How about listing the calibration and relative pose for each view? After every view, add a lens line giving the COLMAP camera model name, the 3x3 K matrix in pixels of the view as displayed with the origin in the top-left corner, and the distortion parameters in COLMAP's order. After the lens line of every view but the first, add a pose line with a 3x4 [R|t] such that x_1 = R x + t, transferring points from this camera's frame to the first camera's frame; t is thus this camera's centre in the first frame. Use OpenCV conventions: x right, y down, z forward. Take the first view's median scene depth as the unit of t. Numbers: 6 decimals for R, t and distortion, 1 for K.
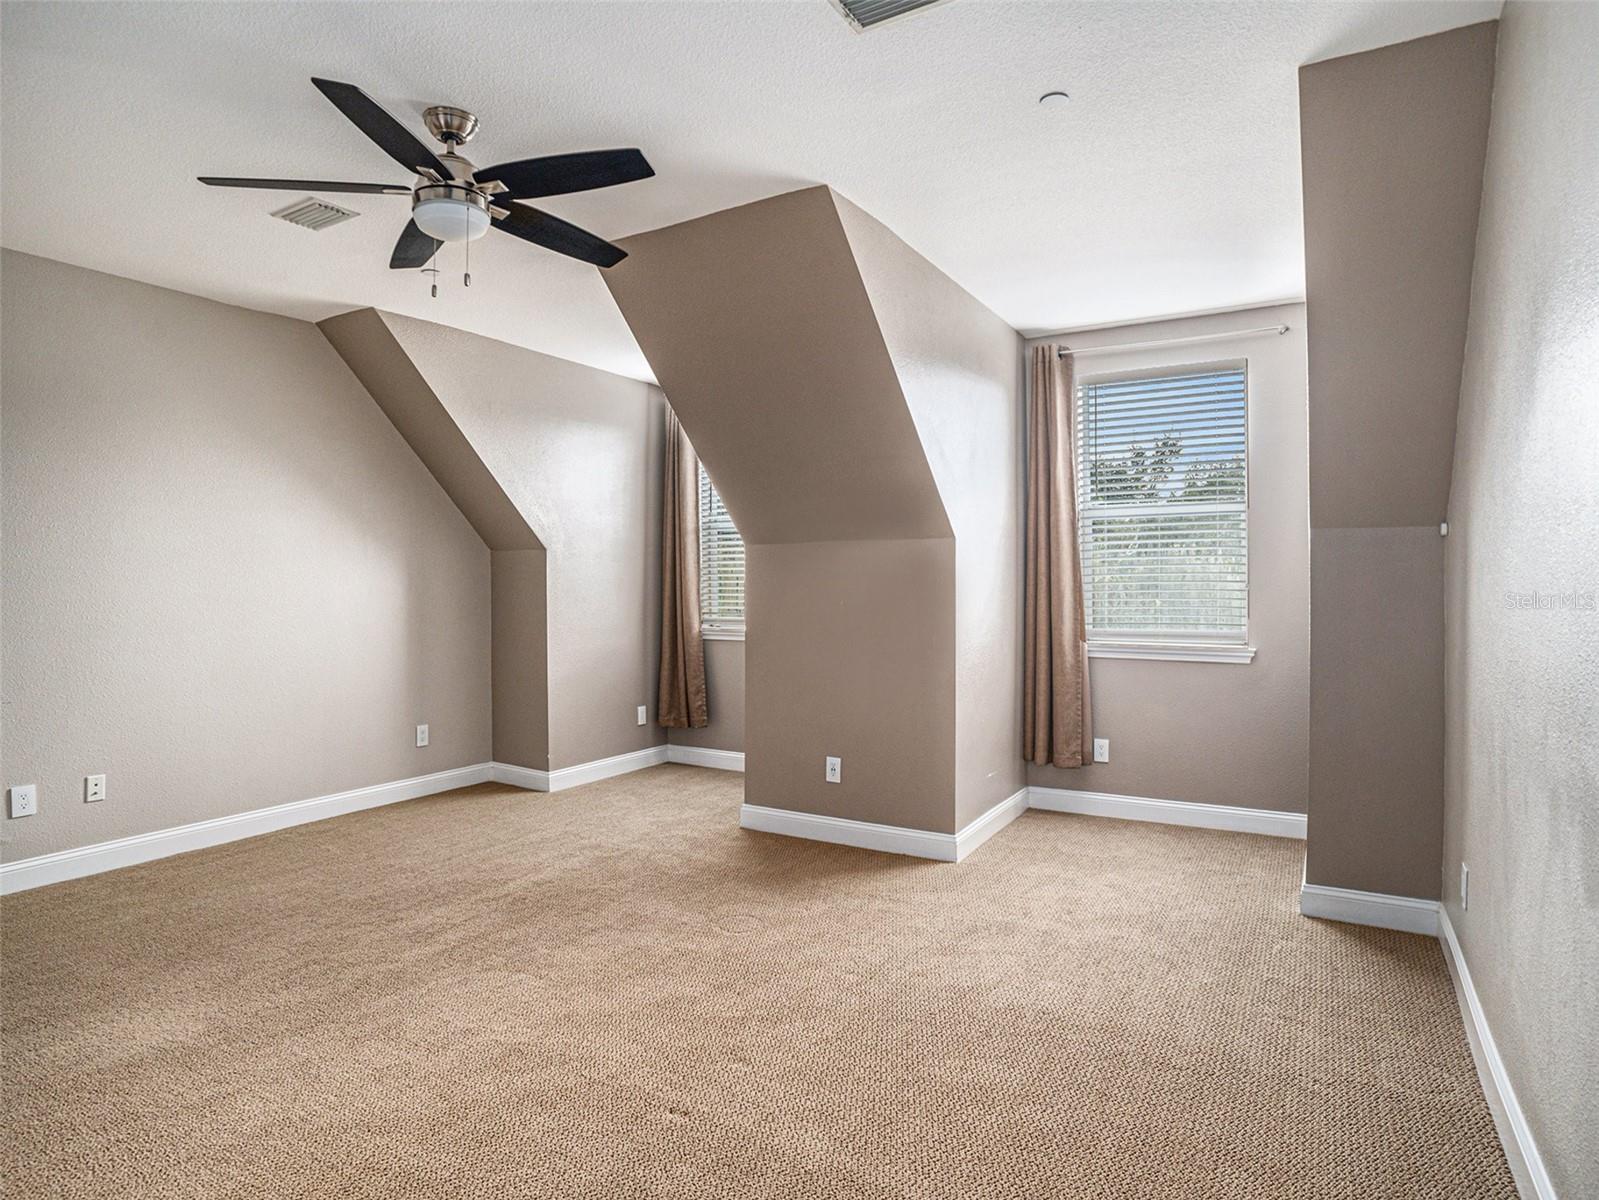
lens RADIAL K [[878.7, 0, 799.5], [0, 878.7, 600.0], [0, 0, 1]] dist [-0.079444, 0.036602]
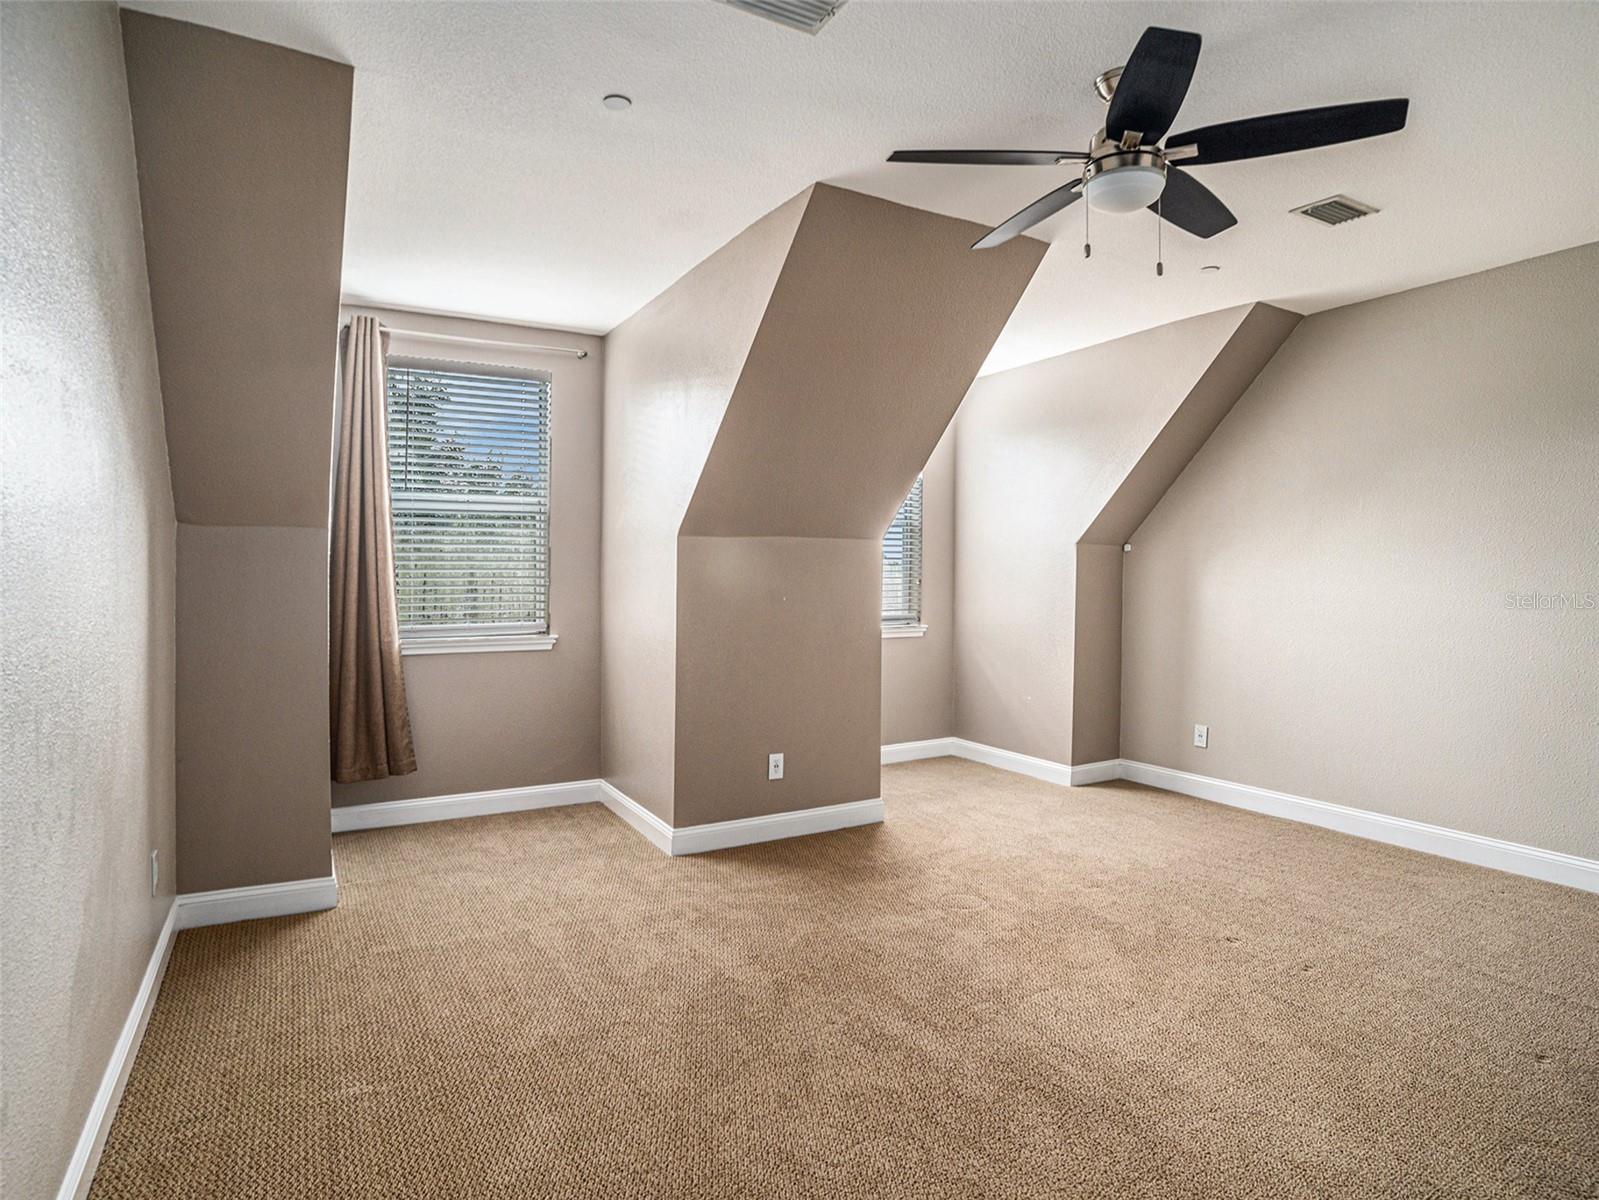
lens RADIAL K [[878.7, 0, 799.5], [0, 878.7, 600.0], [0, 0, 1]] dist [-0.079444, 0.036602]
pose [[0.496575, -0.021309, 0.867732, -0.849008], [0.017262, 0.999743, 0.014672, -0.008697], [-0.867822, 0.007693, 0.496816, 0.510541]]
